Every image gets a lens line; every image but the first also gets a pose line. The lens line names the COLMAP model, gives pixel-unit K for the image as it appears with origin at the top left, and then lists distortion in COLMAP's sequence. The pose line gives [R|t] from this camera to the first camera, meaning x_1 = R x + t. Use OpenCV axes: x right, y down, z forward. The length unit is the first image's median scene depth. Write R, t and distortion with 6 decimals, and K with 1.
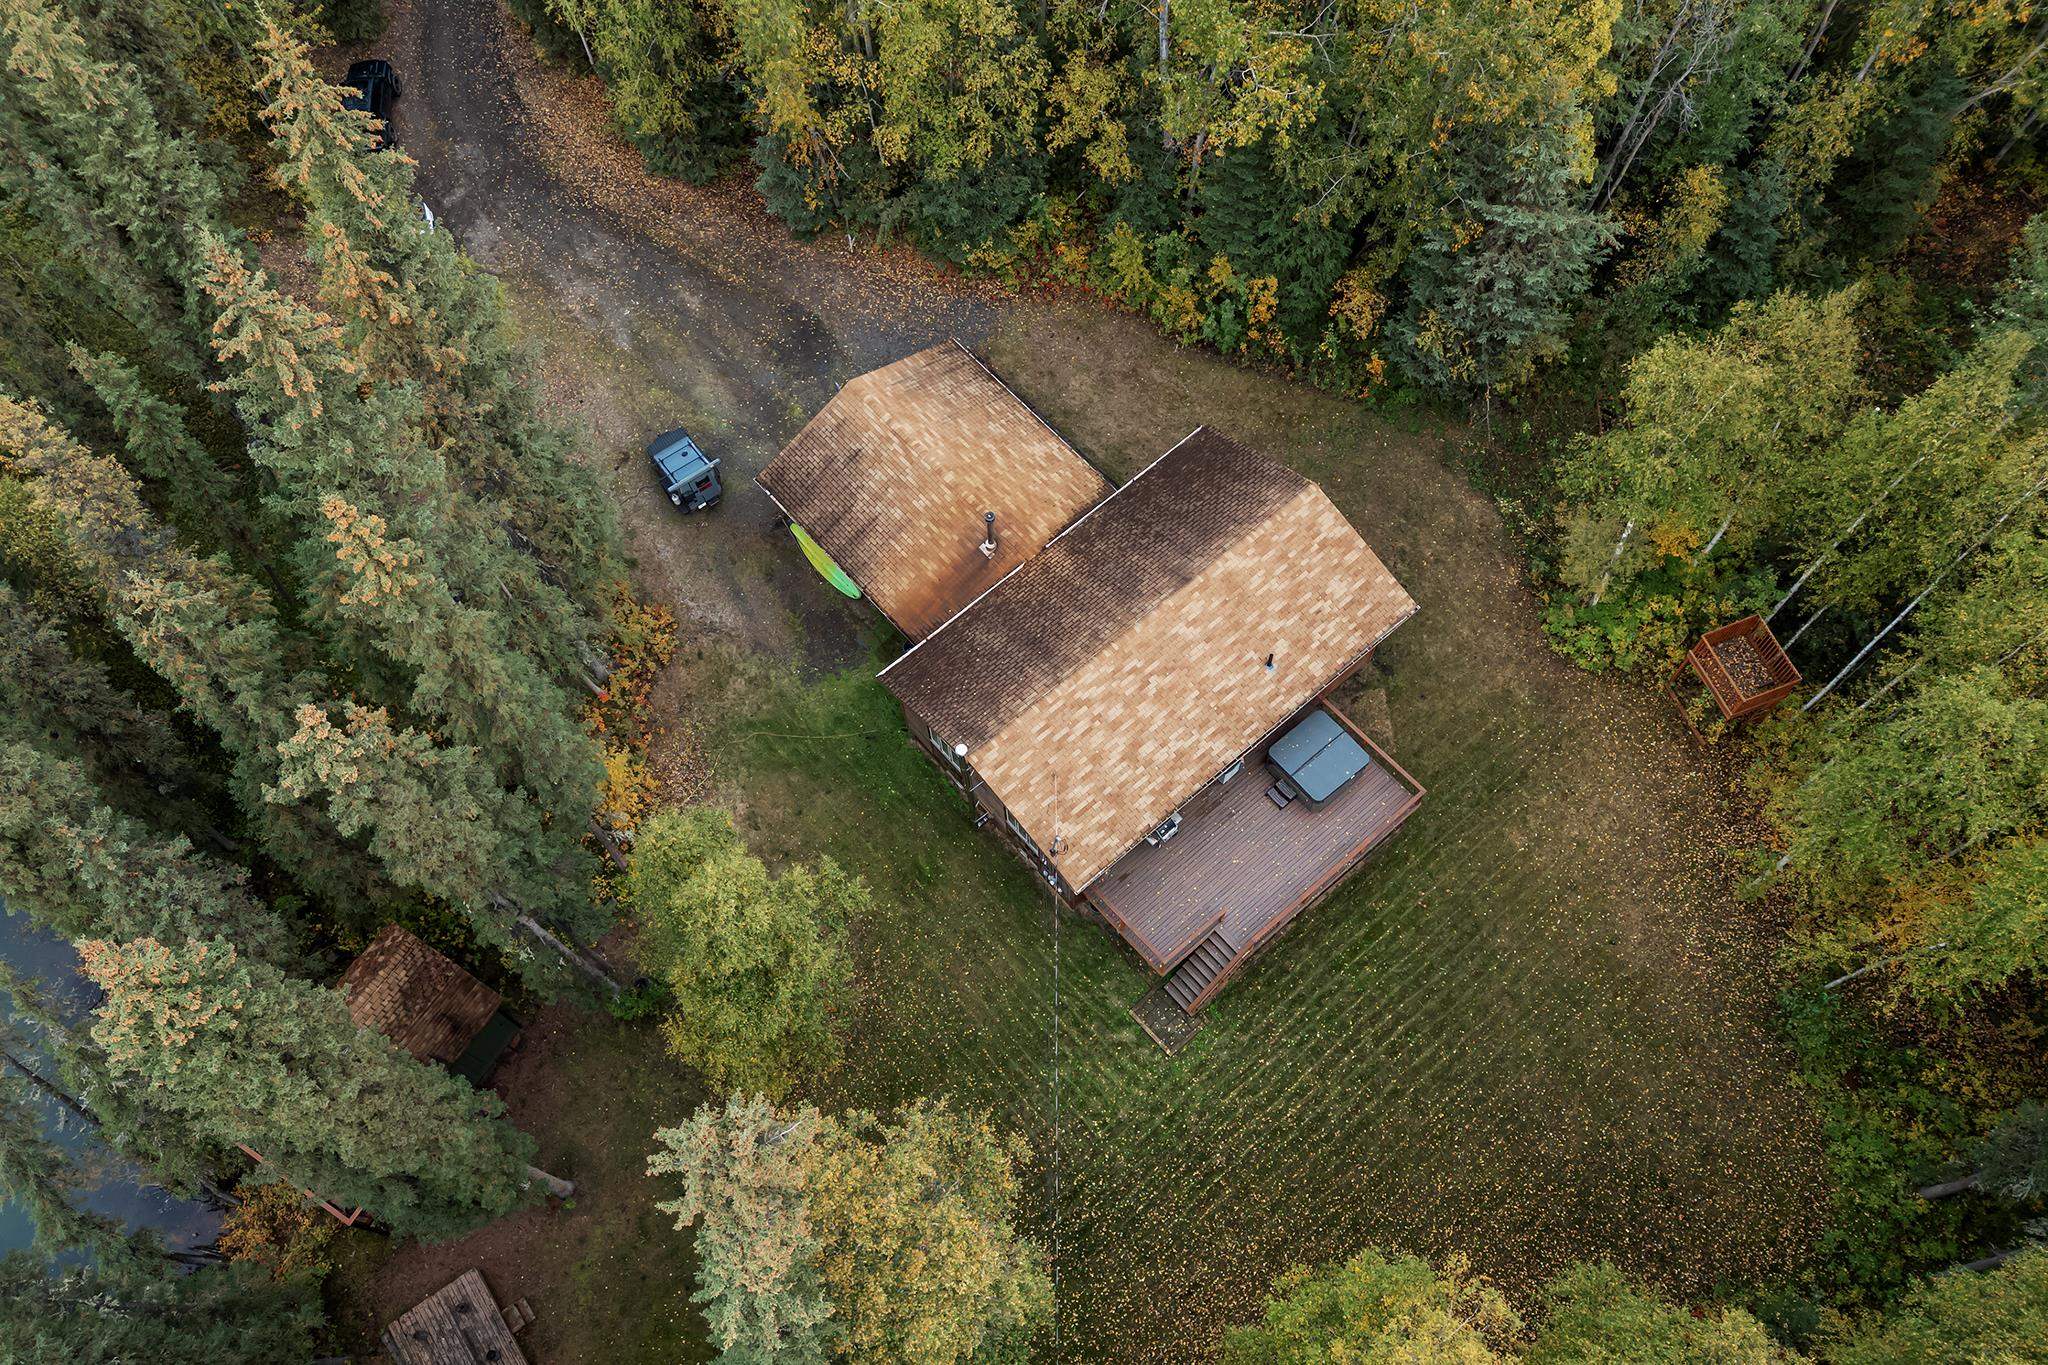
lens RADIAL K [[1533.2, 0, 1021.7], [0, 1533.2, 736.3], [0, 0, 1]] dist [0.093933, -0.061034]
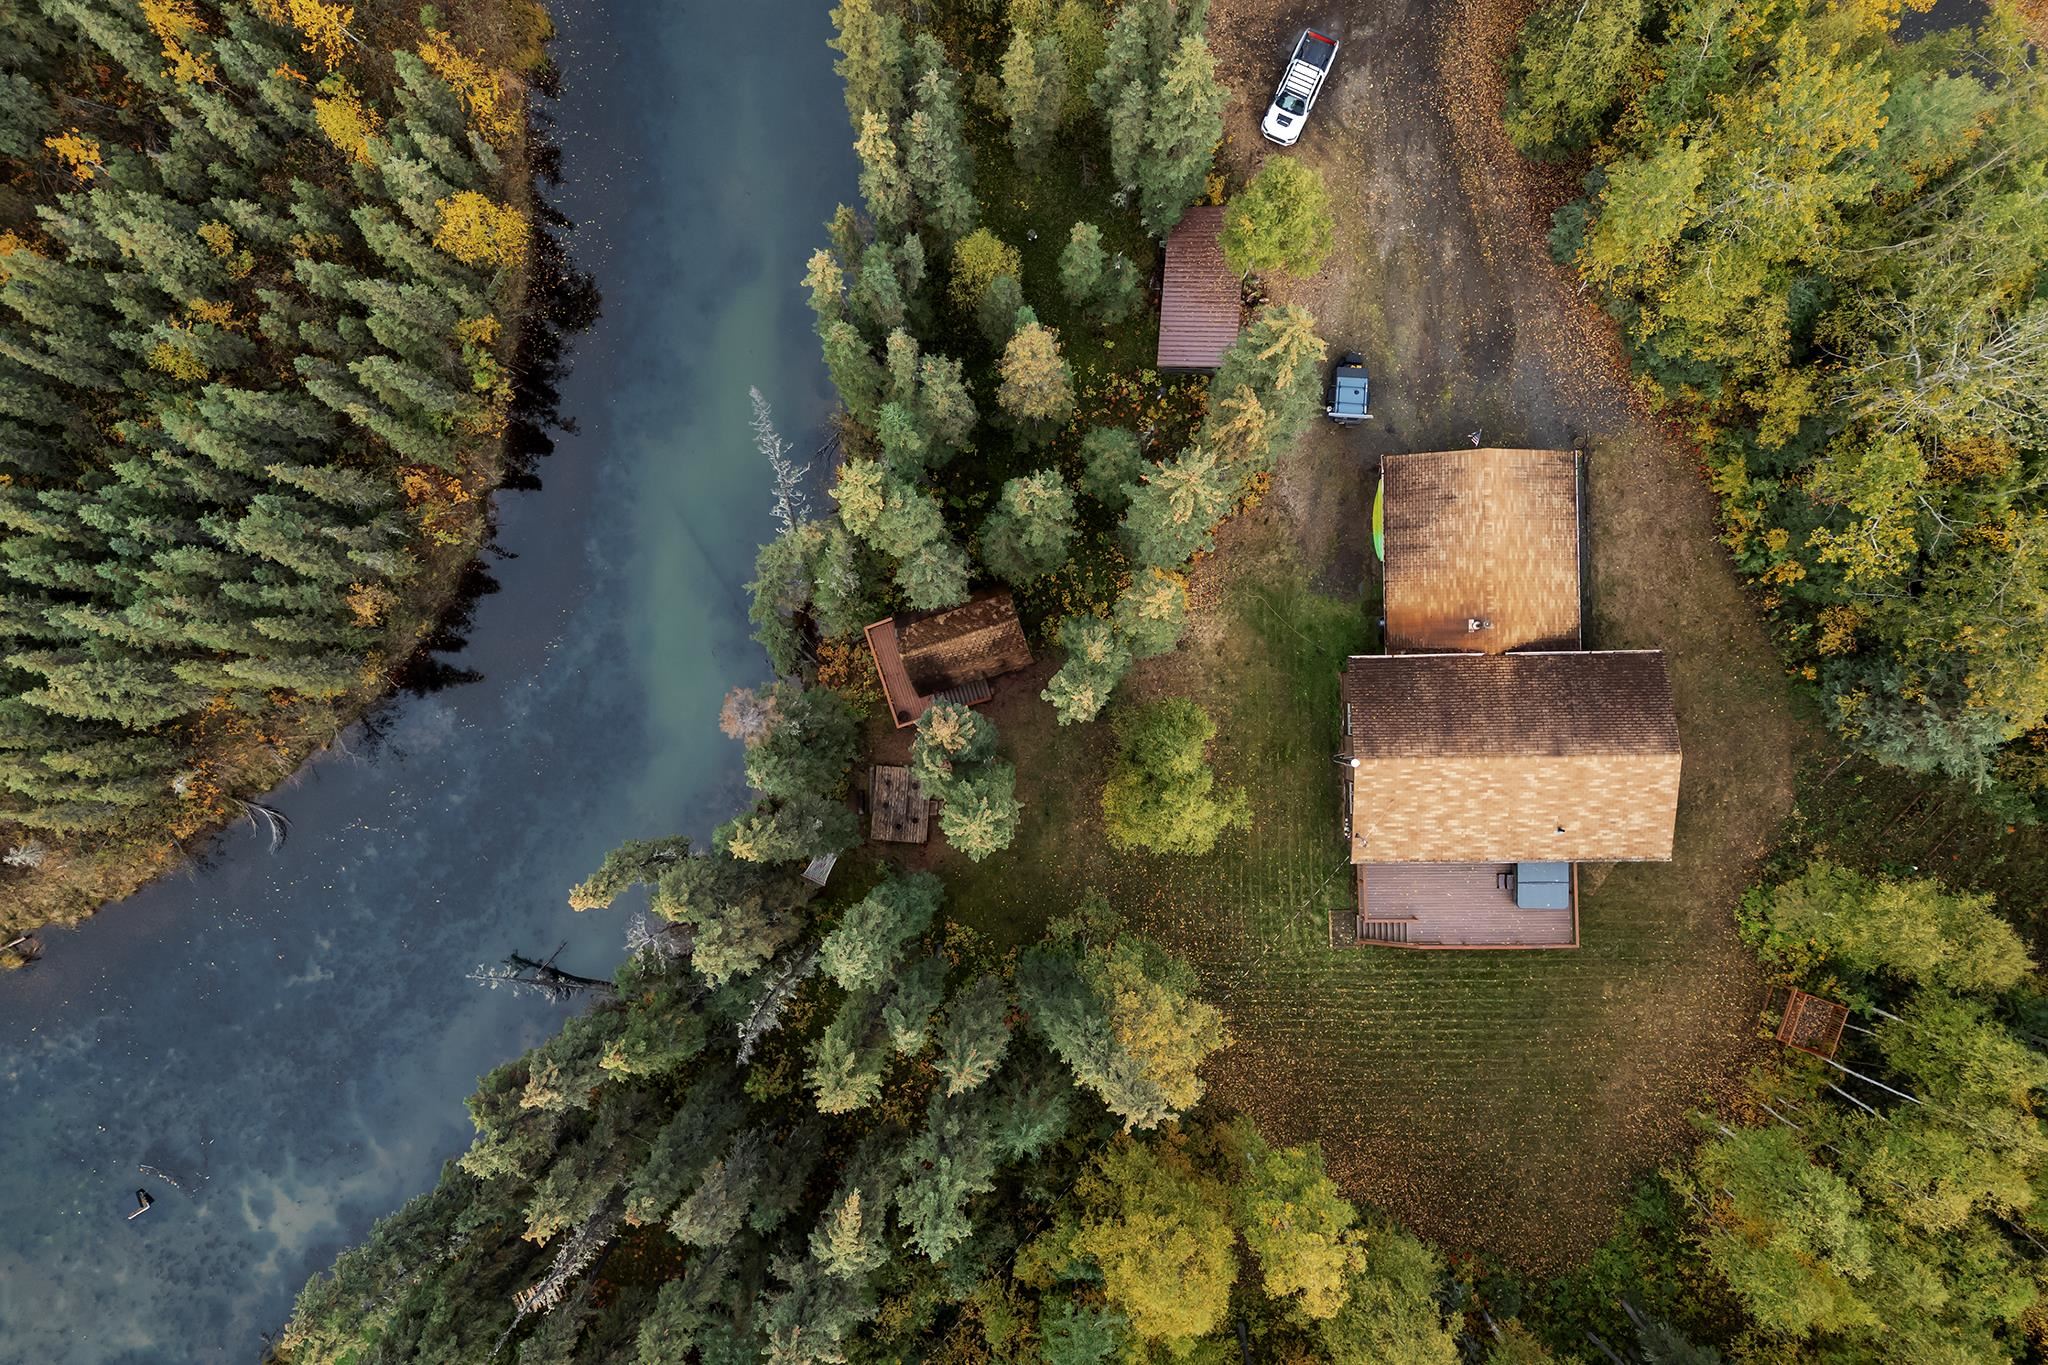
lens RADIAL K [[1533.2, 0, 1021.7], [0, 1533.2, 736.3], [0, 0, 1]] dist [0.093933, -0.061034]
pose [[0.767627, 0.640792, 0.011585, -0.302381], [-0.585446, 0.693742, 0.419494, -0.419326], [0.260771, -0.328797, 0.907684, -0.448542]]
